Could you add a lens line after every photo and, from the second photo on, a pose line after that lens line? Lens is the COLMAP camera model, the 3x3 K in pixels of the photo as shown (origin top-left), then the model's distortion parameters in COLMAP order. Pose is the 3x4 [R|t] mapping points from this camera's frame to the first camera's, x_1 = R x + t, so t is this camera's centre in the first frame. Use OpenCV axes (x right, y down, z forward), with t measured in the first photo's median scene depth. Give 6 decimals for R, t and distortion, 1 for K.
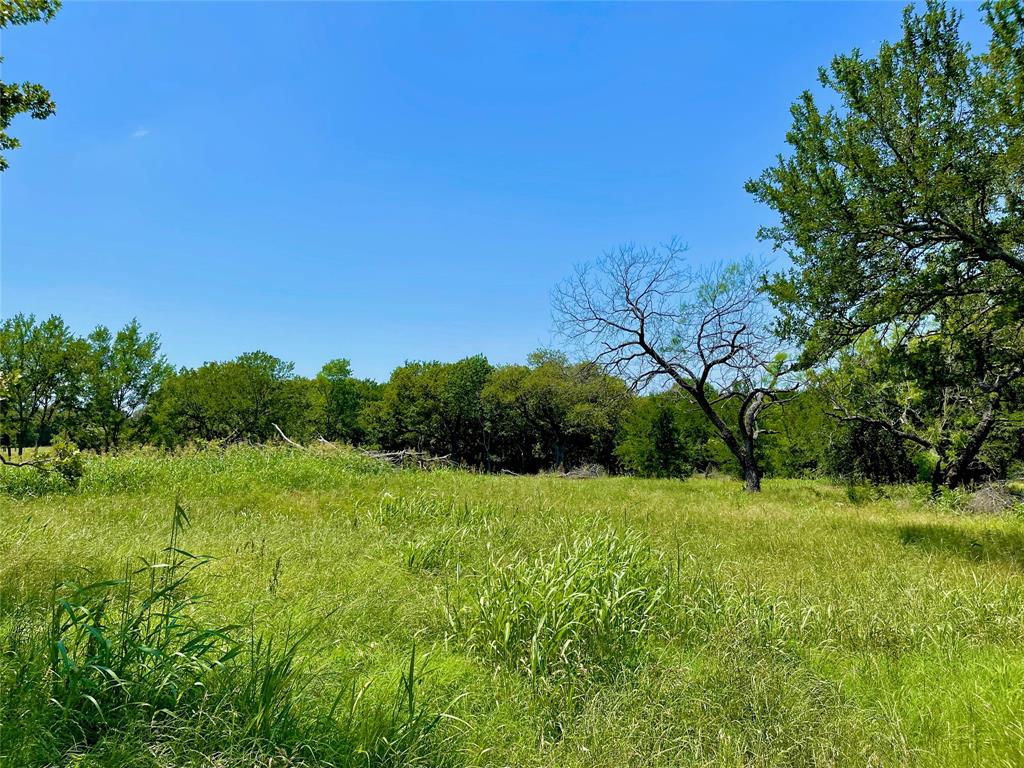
lens RADIAL K [[752.5, 0, 509.0], [0, 752.5, 382.0], [0, 0, 1]] dist [0.081321, -0.109165]
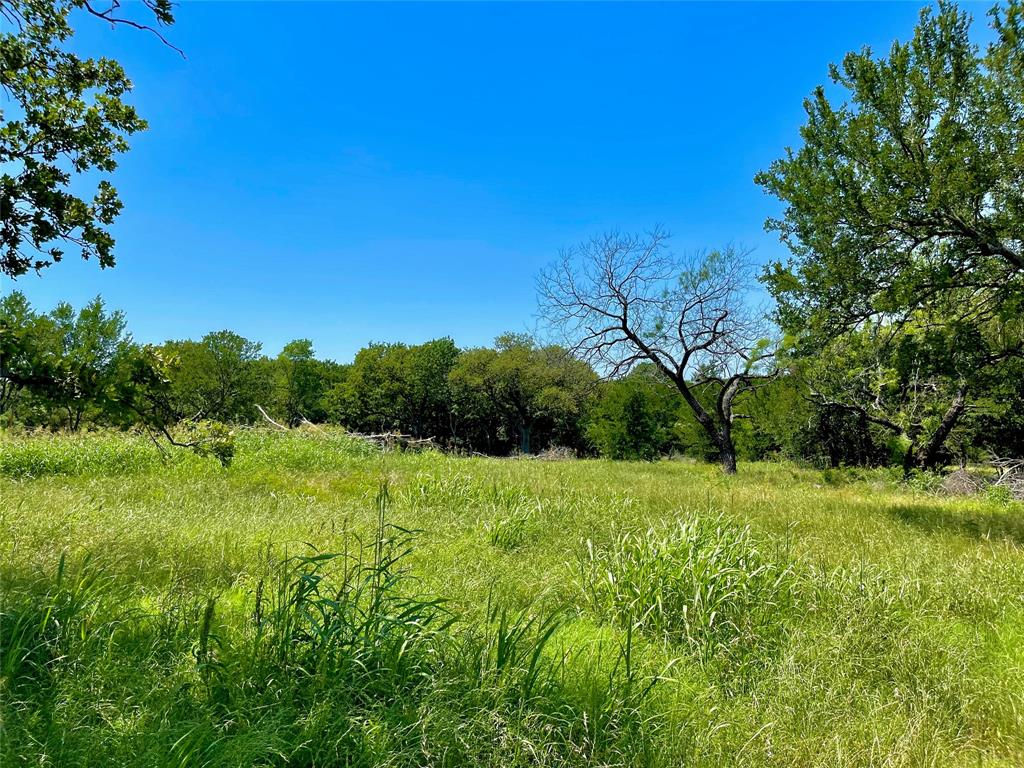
lens RADIAL K [[752.5, 0, 509.0], [0, 752.5, 382.0], [0, 0, 1]] dist [0.081321, -0.109165]
pose [[0.998182, 0.009163, 0.059573, -0.038137], [-0.010518, 0.999692, 0.022478, -0.000554], [-0.059349, -0.023064, 0.997971, -0.005880]]
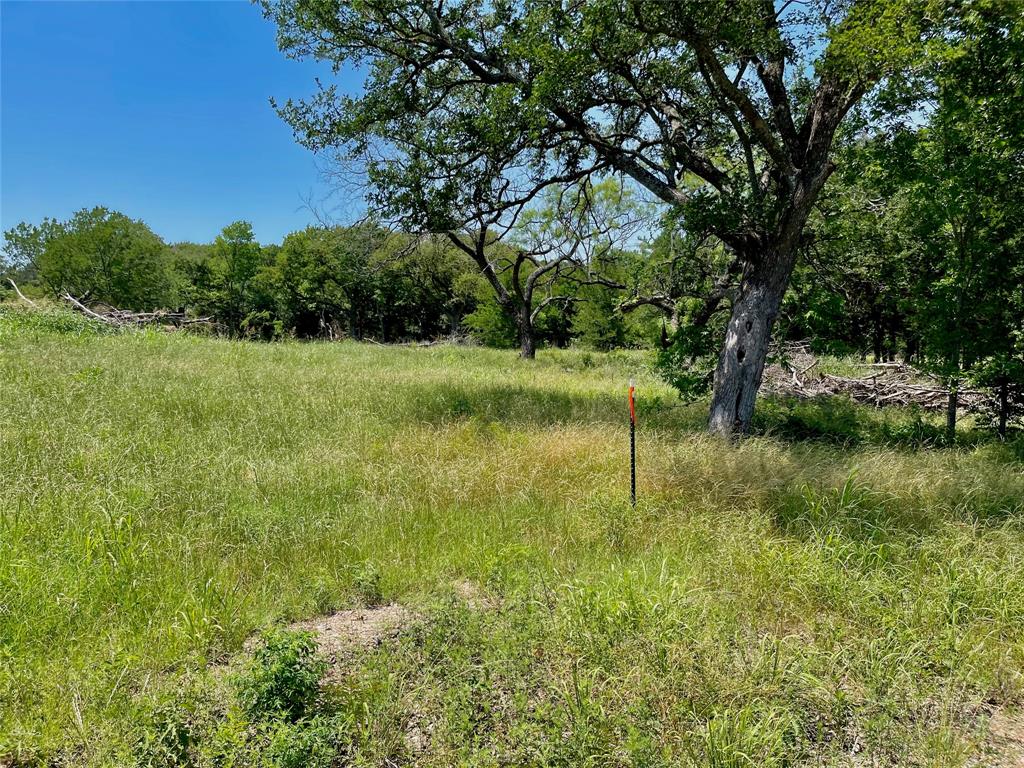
lens RADIAL K [[752.5, 0, 509.0], [0, 752.5, 382.0], [0, 0, 1]] dist [0.081321, -0.109165]
pose [[0.999467, 0.007446, 0.031798, 0.257677], [-0.012685, 0.985721, 0.167910, 0.010957], [-0.030094, -0.168224, 0.985289, 0.048200]]
